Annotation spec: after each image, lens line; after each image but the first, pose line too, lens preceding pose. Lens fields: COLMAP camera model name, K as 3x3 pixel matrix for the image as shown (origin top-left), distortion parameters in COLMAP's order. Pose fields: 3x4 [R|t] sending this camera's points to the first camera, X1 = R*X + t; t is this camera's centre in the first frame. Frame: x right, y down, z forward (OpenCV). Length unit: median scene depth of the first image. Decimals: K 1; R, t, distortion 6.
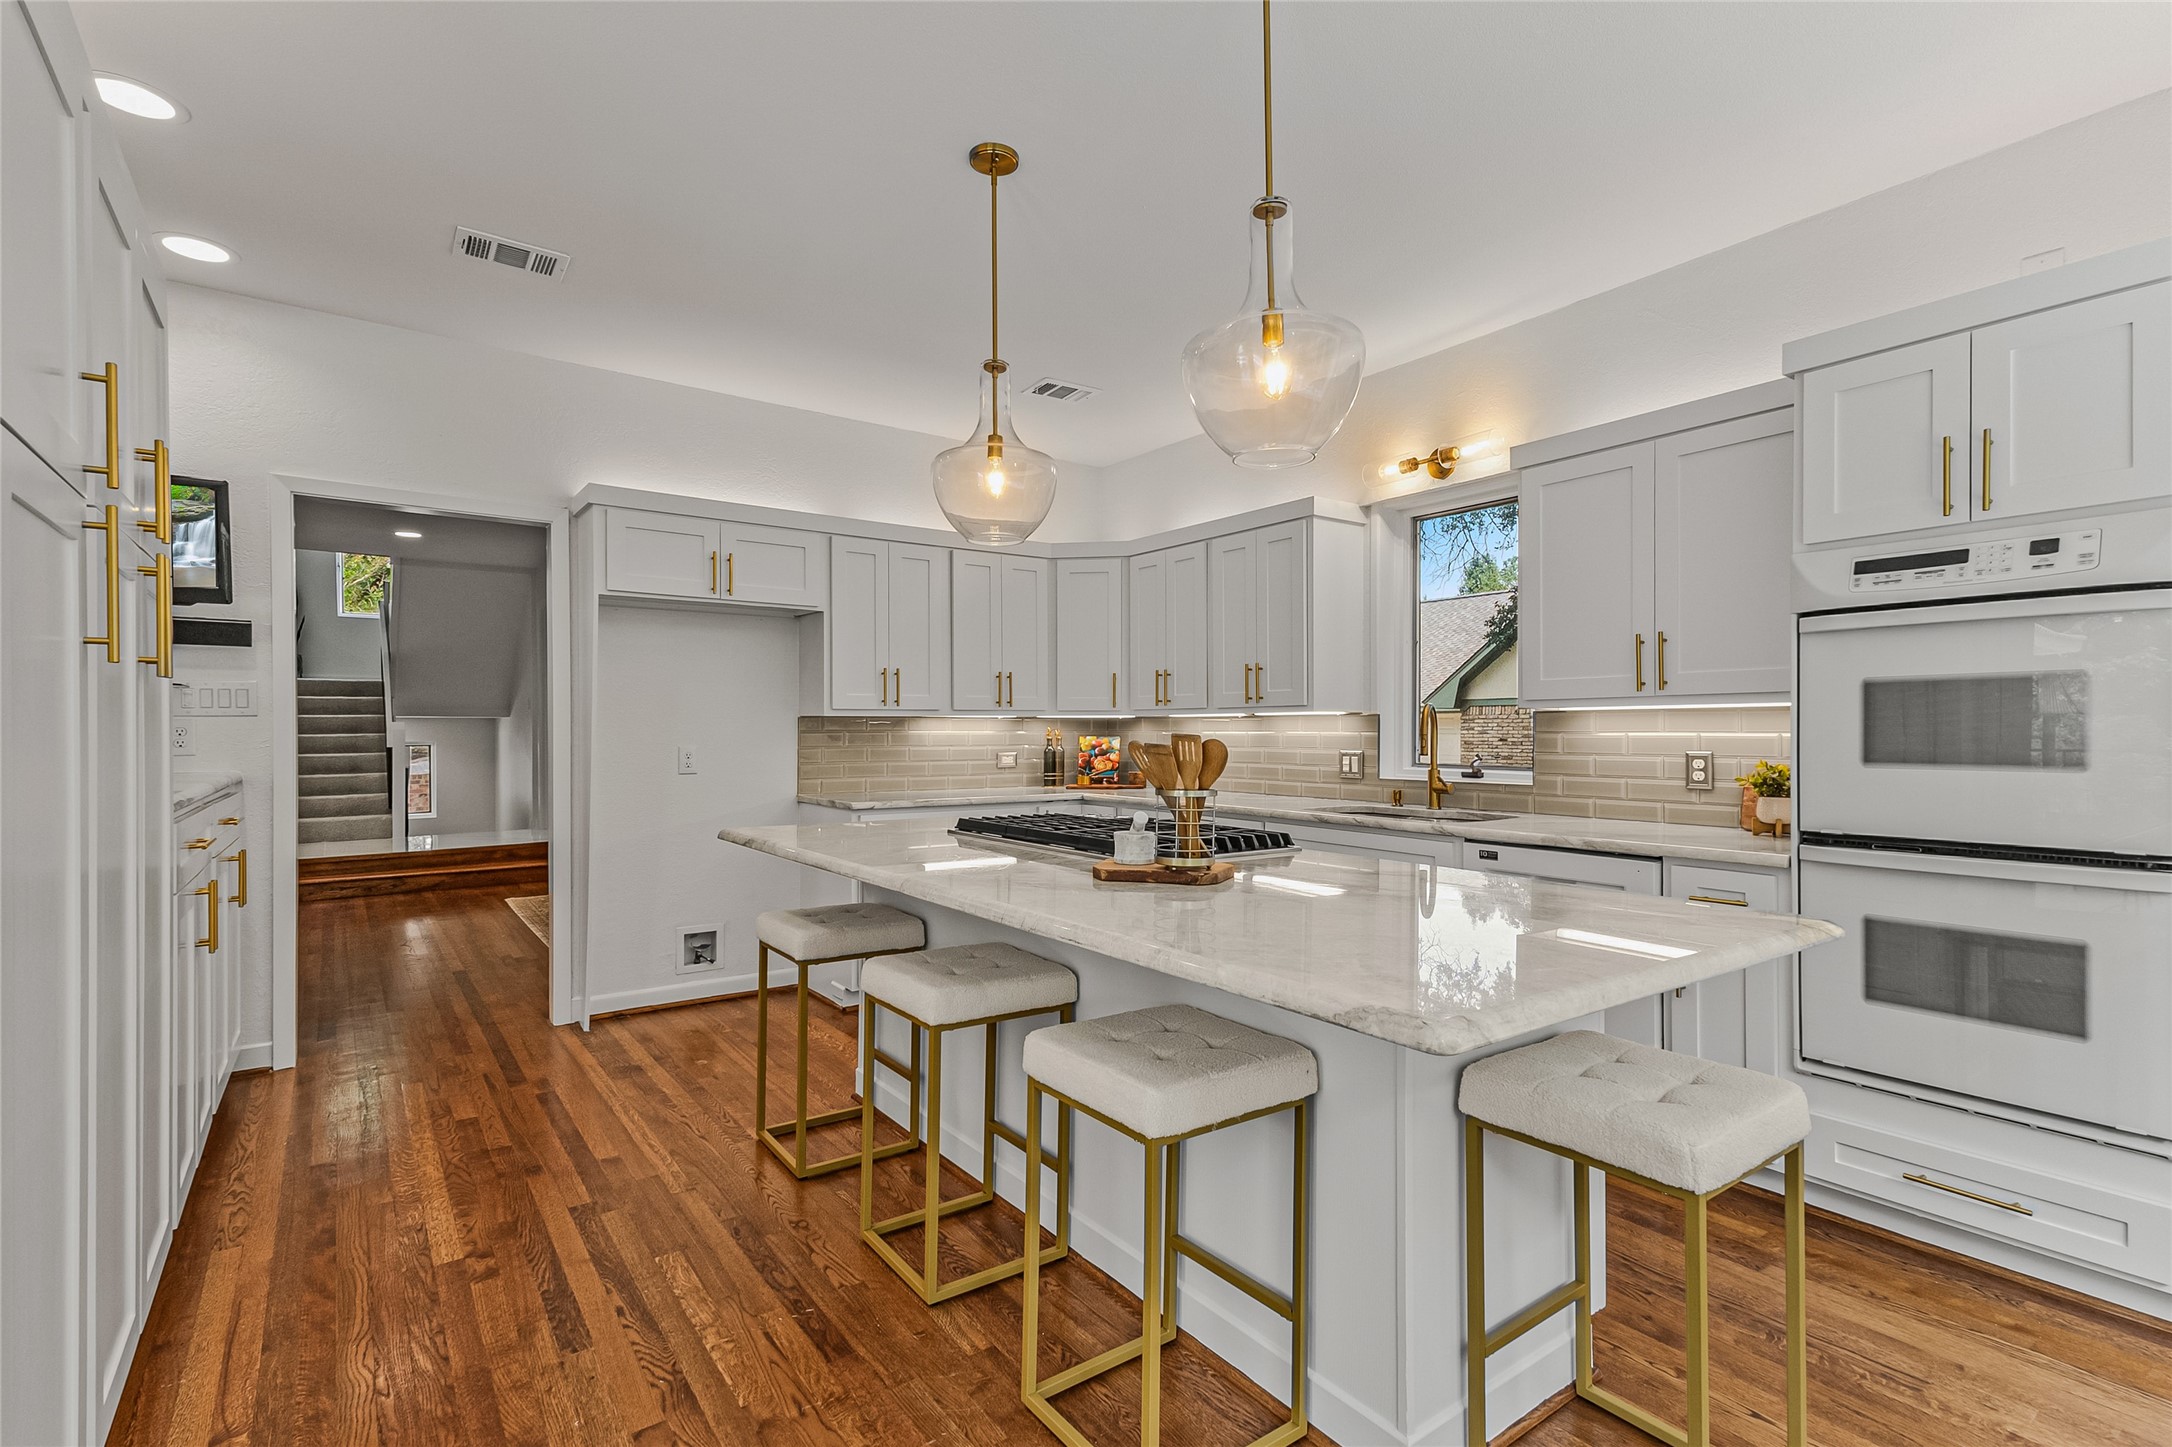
lens RADIAL K [[1002.5, 0, 1086.0], [0, 1002.5, 723.5], [0, 0, 1]] dist [0.016169, 0.000145]
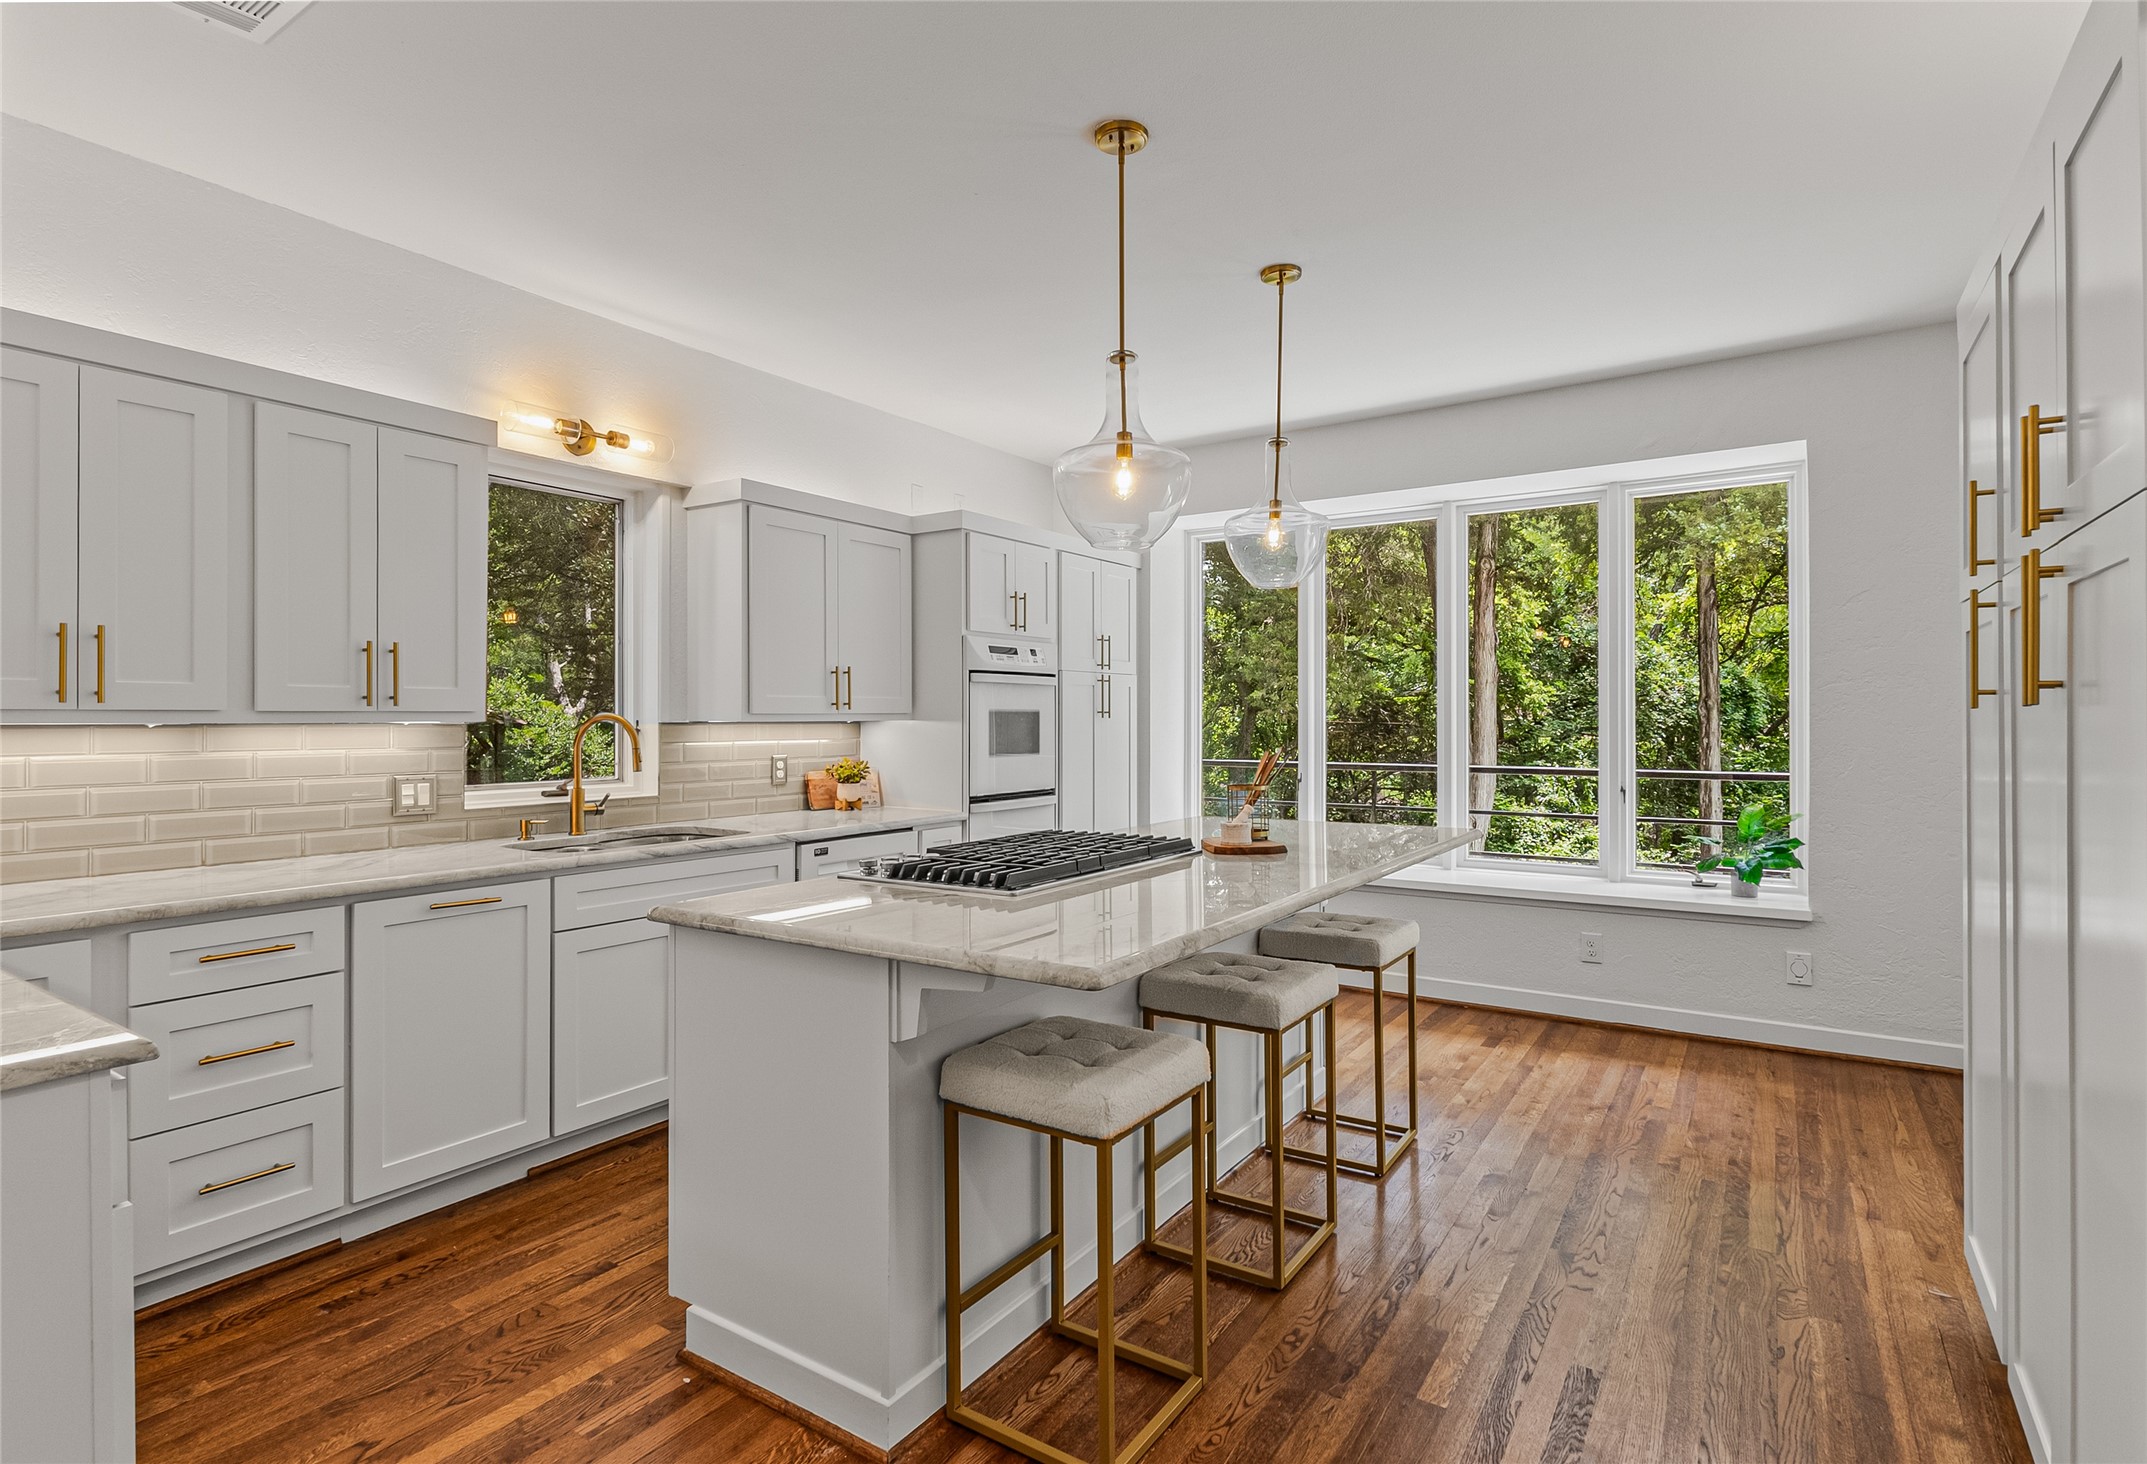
lens RADIAL K [[1064.5, 0, 1068.5], [0, 1064.5, 702.1], [0, 0, 1]] dist [-0.001913, -0.000483]
pose [[-0.345879, 0.015368, 0.938153, -0.990672], [-0.004560, 0.999827, -0.018060, -0.021309], [-0.938268, -0.010525, -0.345749, 1.385508]]
